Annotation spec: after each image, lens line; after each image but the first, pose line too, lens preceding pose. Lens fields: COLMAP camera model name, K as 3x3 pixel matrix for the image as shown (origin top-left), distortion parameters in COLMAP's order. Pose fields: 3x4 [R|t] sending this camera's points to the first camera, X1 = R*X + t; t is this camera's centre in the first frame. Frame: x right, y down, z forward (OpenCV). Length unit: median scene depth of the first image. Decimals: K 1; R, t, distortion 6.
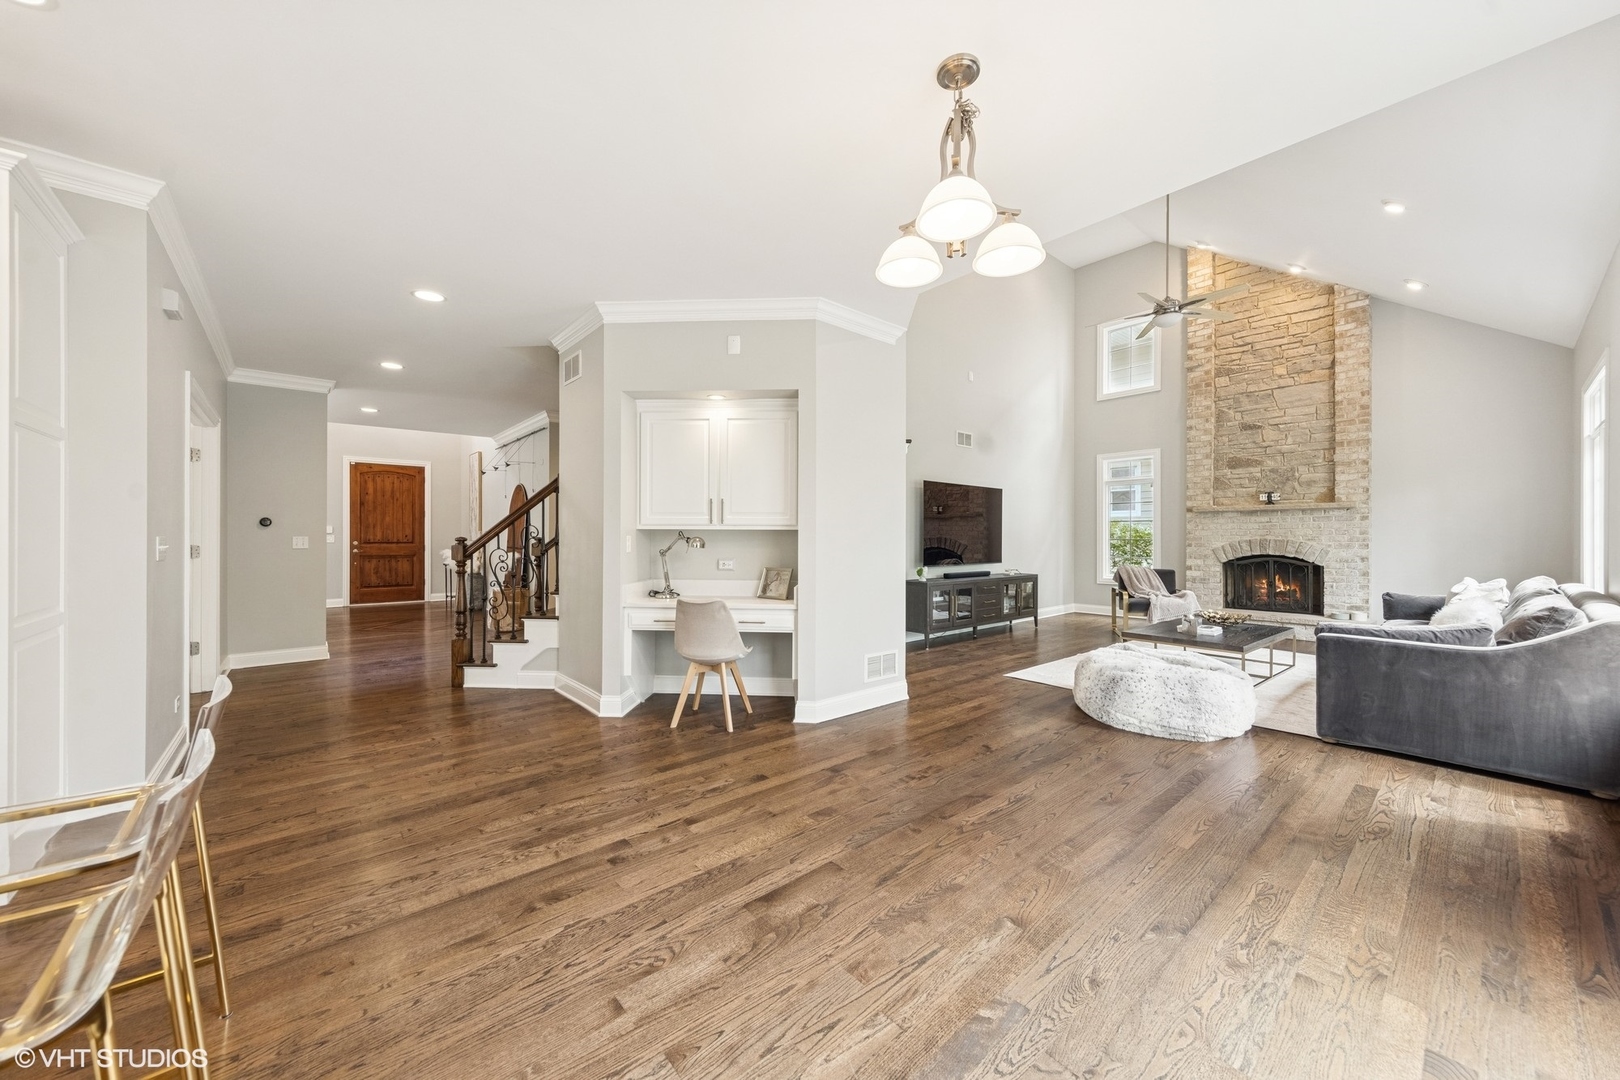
lens RADIAL K [[586.9, 0, 804.2], [0, 586.9, 539.2], [0, 0, 1]] dist [0.002182, 0.000223]
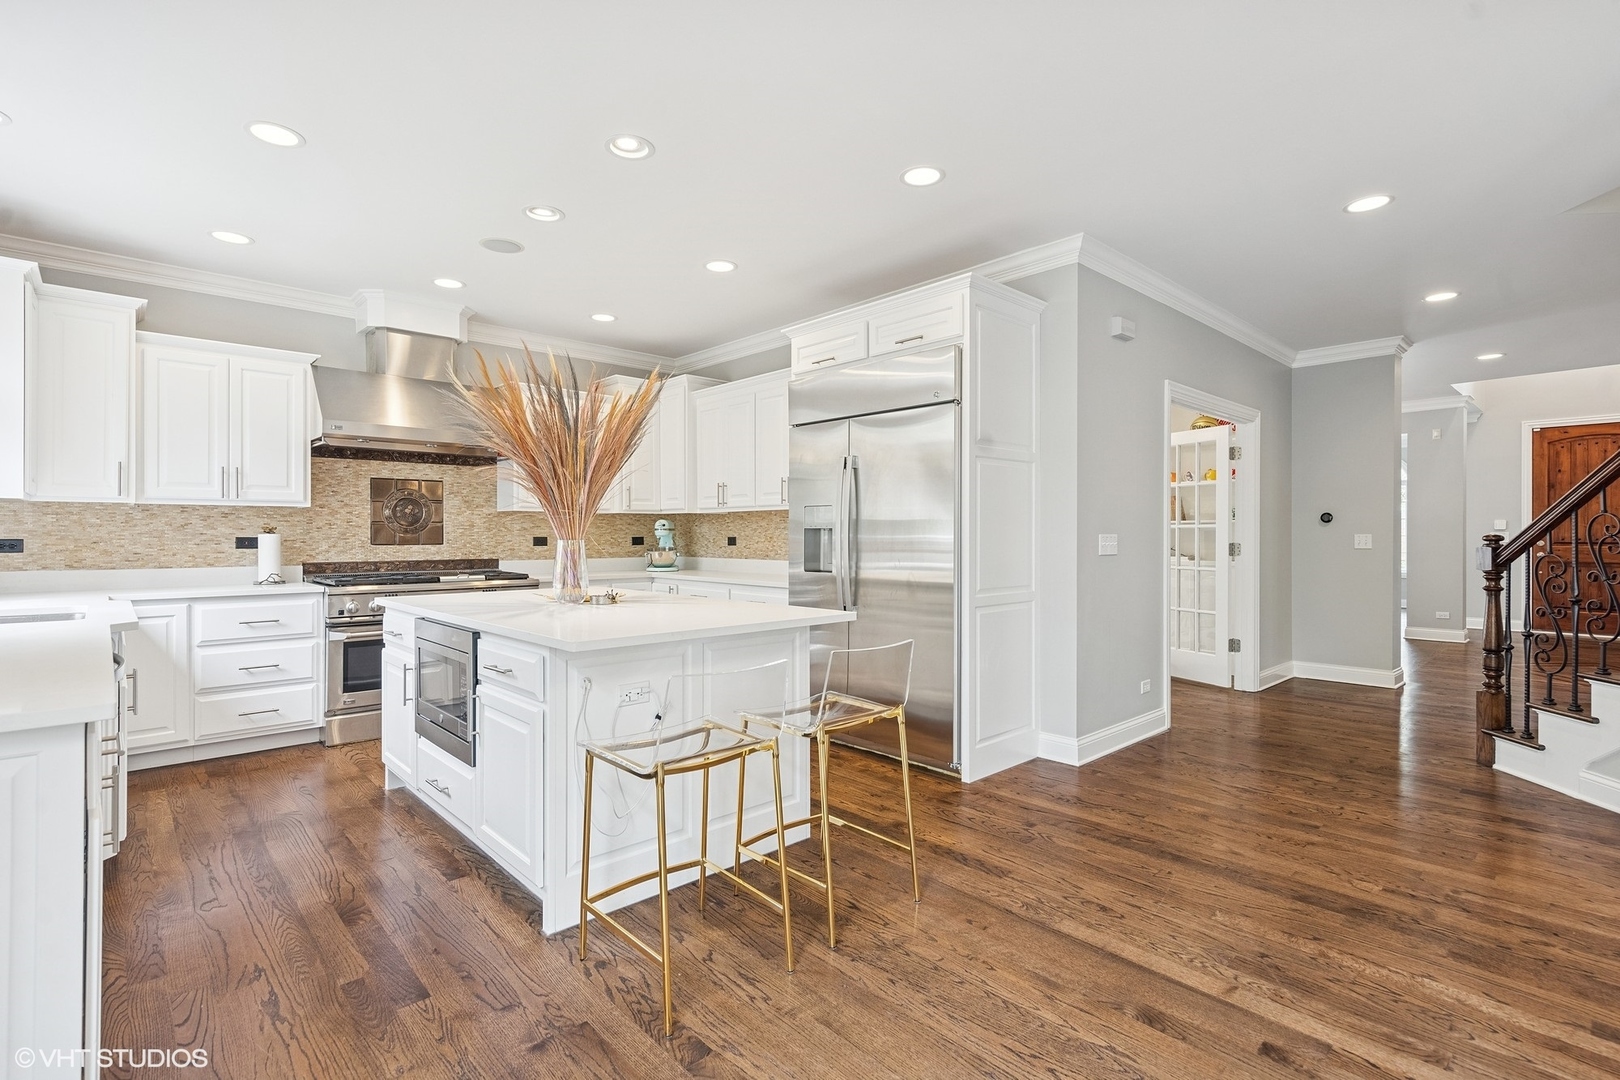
lens RADIAL K [[754.8, 0, 819.8], [0, 754.8, 535.0], [0, 0, 1]] dist [0.002750, -0.000635]
pose [[0.042725, 0.000056, -0.999087, 0.339993], [-0.003311, 0.999995, -0.000086, -0.000863], [0.999081, 0.003312, 0.042725, 0.355520]]
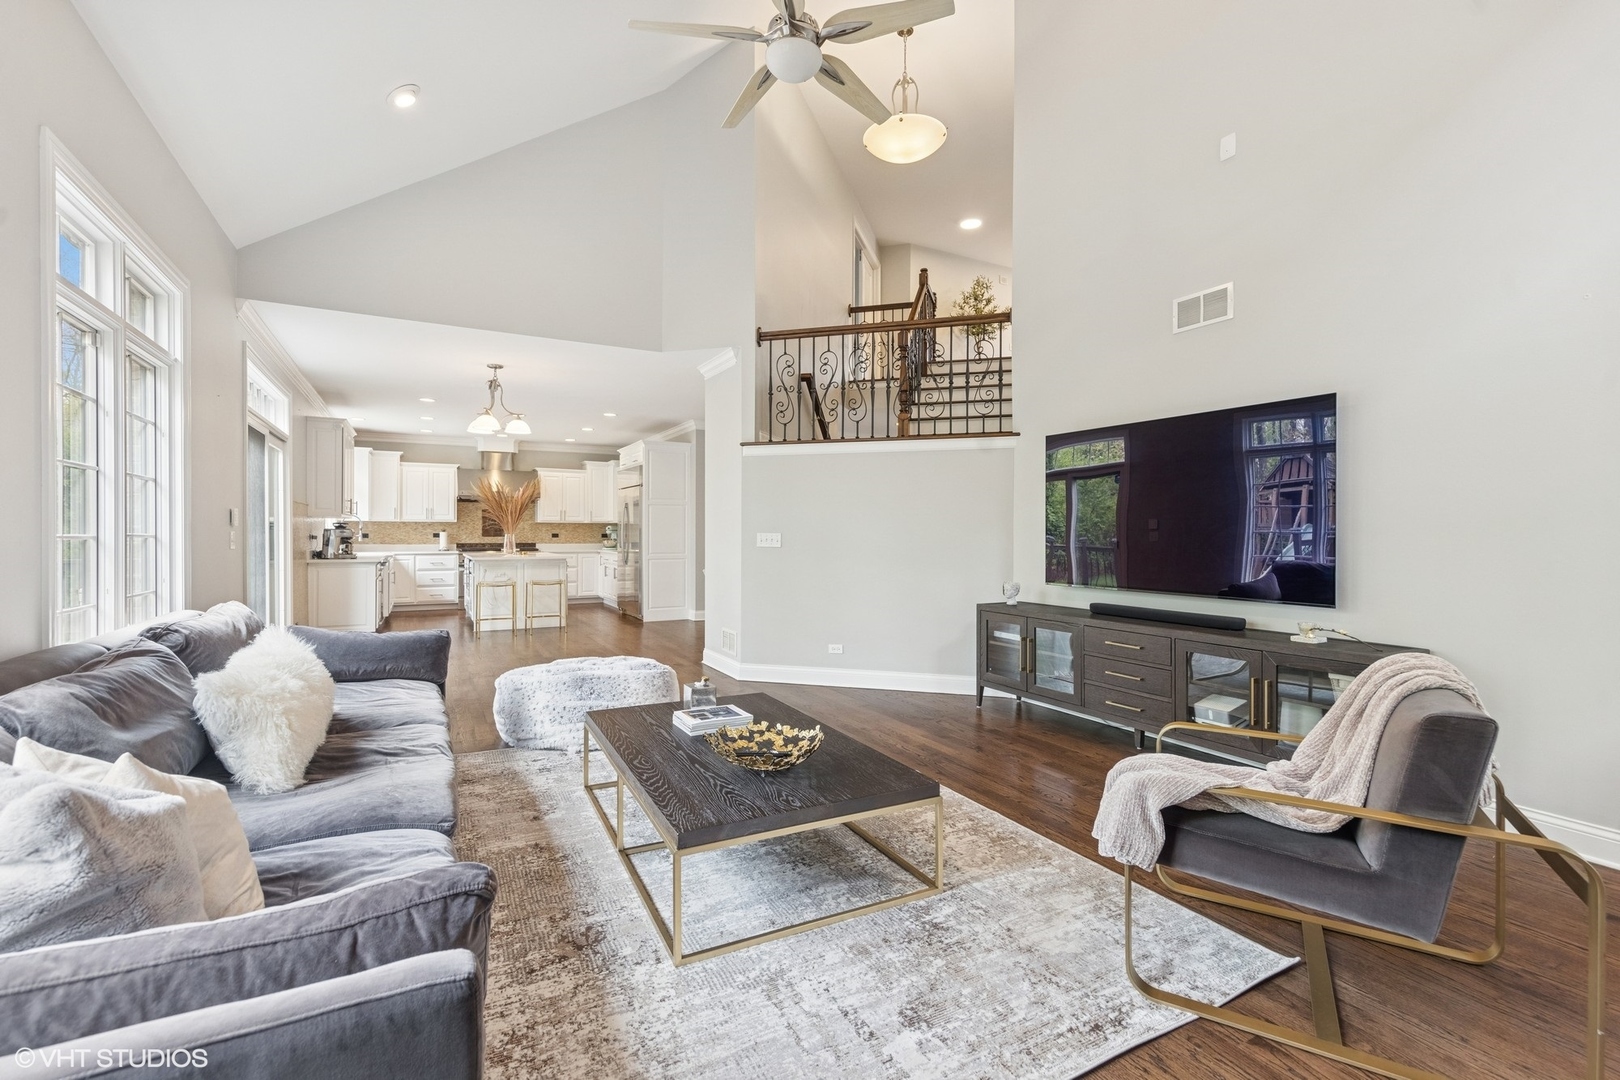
lens RADIAL K [[702.1, 0, 813.1], [0, 702.1, 537.2], [0, 0, 1]] dist [0.006009, 0.000368]
pose [[-0.204374, 0.007181, -0.978866, 2.107389], [-0.007863, 0.999929, 0.008977, -0.021646], [0.978861, 0.009531, -0.204303, 2.067146]]
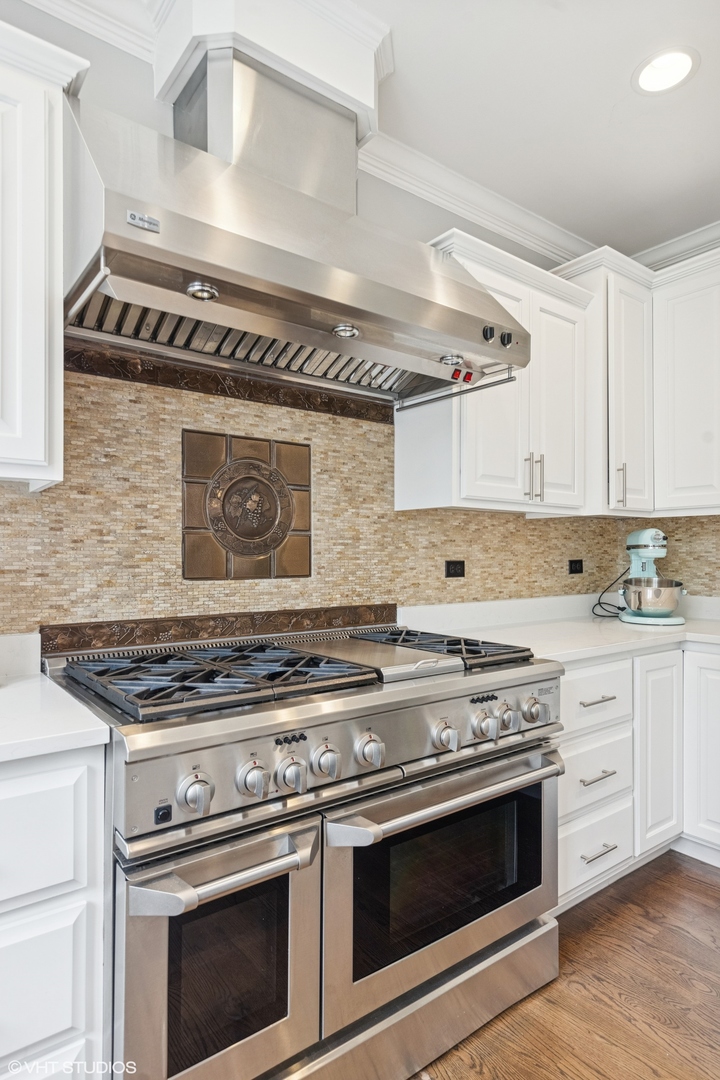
lens RADIAL K [[617.9, 0, 362.9], [0, 617.9, 550.7], [0, 0, 1]] dist [-0.006229, 0.001804]
pose [[-0.067787, -0.010921, -0.997640, -0.810220], [0.000168, 0.999940, -0.010957, 0.002507], [0.997700, -0.000910, -0.067781, -0.367495]]
